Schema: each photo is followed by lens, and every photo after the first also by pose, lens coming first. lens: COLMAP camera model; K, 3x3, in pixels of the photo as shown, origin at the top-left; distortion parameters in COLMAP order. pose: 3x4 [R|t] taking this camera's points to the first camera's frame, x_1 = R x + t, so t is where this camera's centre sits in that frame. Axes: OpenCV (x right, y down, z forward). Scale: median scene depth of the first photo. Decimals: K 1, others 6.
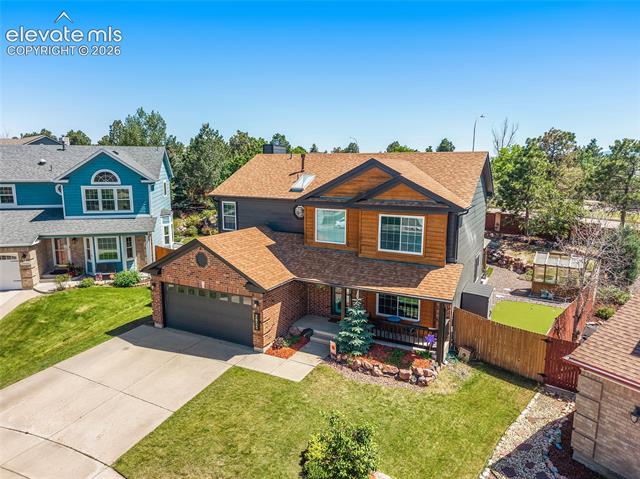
lens RADIAL K [[429.1, 0, 321.2], [0, 429.1, 243.1], [0, 0, 1]] dist [0.054281, -0.072775]
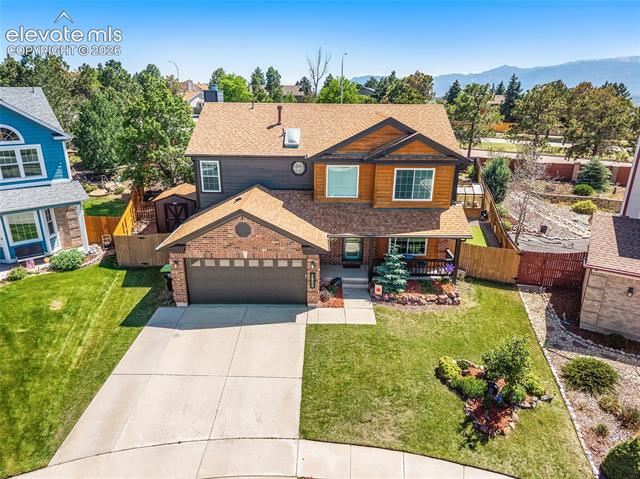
lens RADIAL K [[429.1, 0, 321.2], [0, 429.1, 243.1], [0, 0, 1]] dist [0.054281, -0.072775]
pose [[0.886759, -0.152194, 0.436457, -0.553490], [0.076689, 0.979595, 0.185777, -0.098746], [-0.455825, -0.131269, 0.880336, 0.068829]]
